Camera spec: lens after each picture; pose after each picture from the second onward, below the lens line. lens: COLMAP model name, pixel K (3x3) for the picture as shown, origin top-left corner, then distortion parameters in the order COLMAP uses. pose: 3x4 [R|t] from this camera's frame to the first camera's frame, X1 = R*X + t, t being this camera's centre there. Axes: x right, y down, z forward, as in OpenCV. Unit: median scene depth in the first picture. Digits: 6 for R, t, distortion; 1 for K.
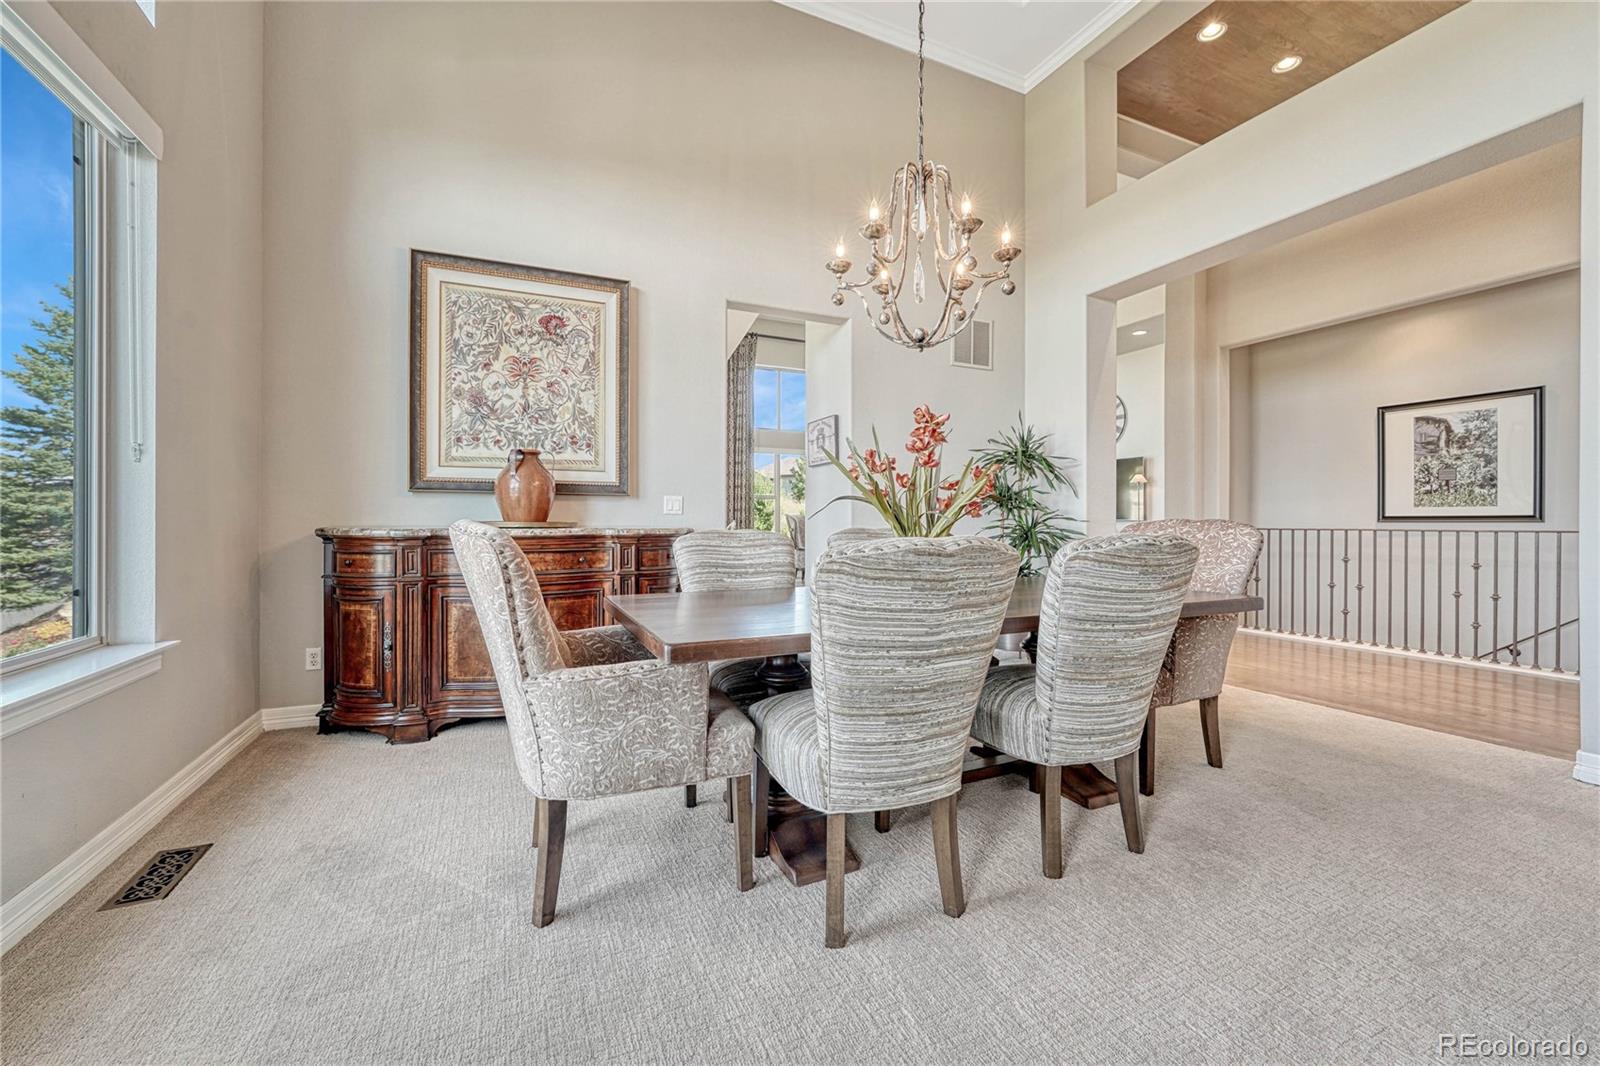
lens RADIAL K [[659.3, 0, 807.4], [0, 659.3, 531.3], [0, 0, 1]] dist [-0.010372, 0.000474]
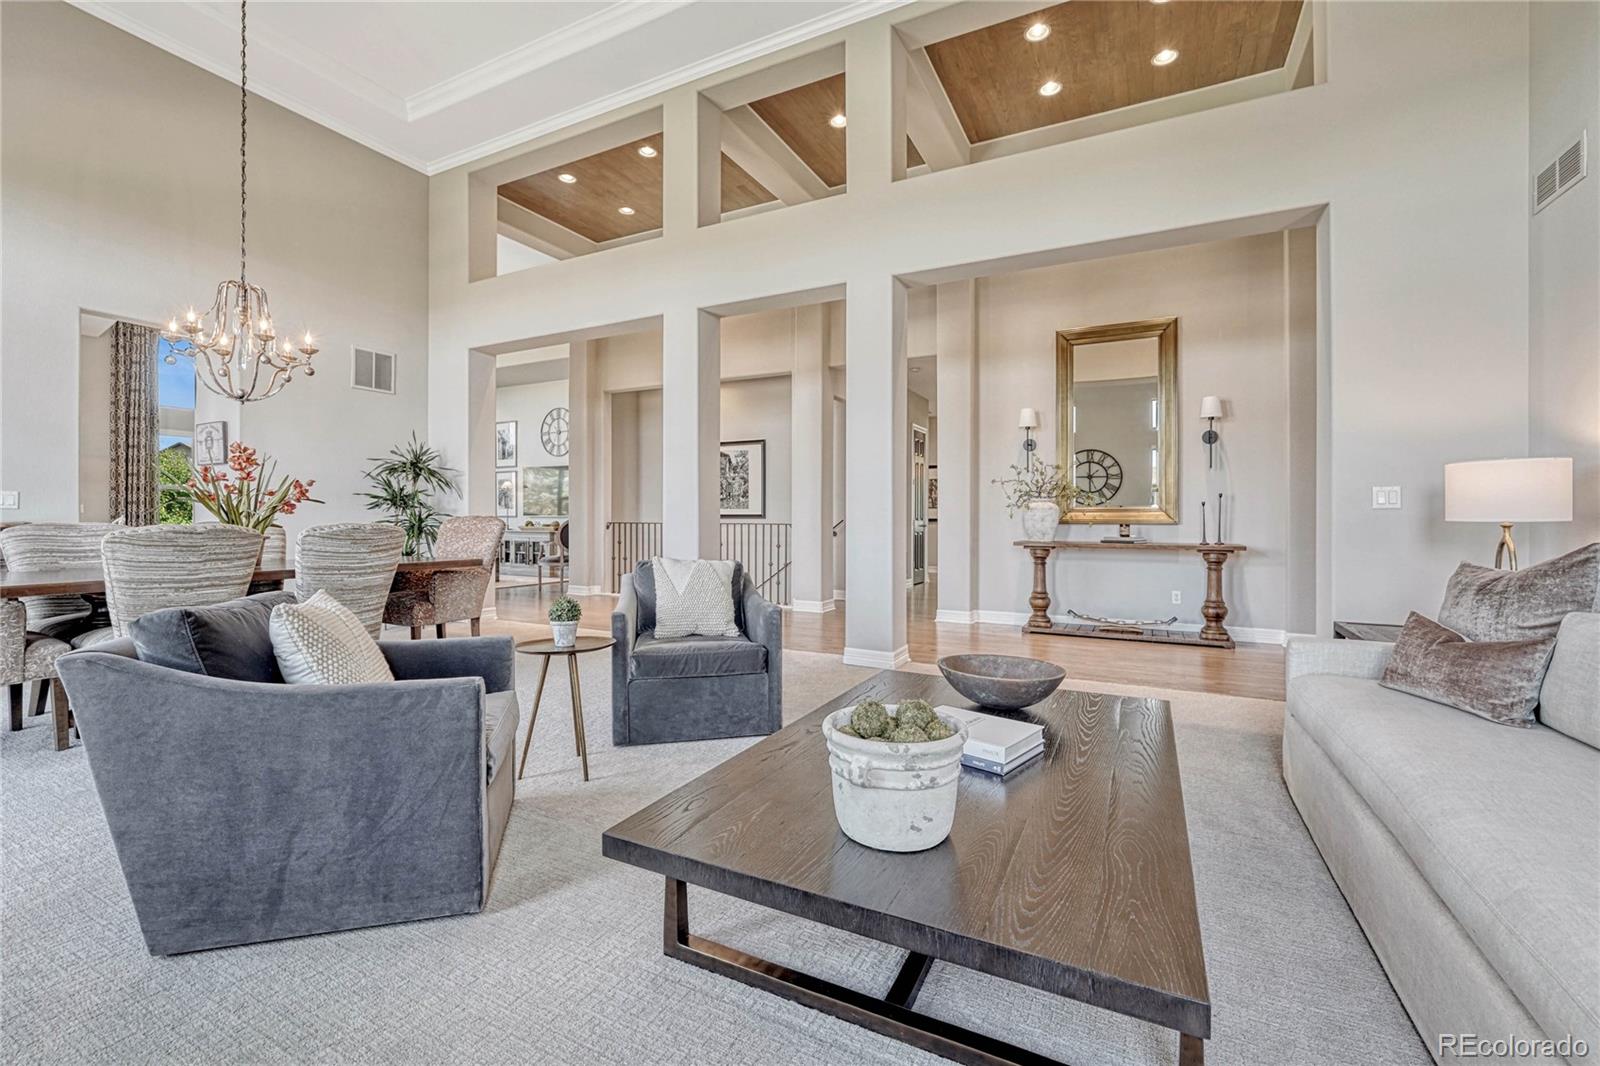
lens RADIAL K [[672.1, 0, 802.5], [0, 672.1, 522.1], [0, 0, 1]] dist [-0.010430, 0.000424]
pose [[0.788063, -0.001219, 0.615594, 0.120079], [0.006493, 0.999959, -0.006331, 0.008010], [-0.615561, 0.008986, 0.788038, -0.494744]]
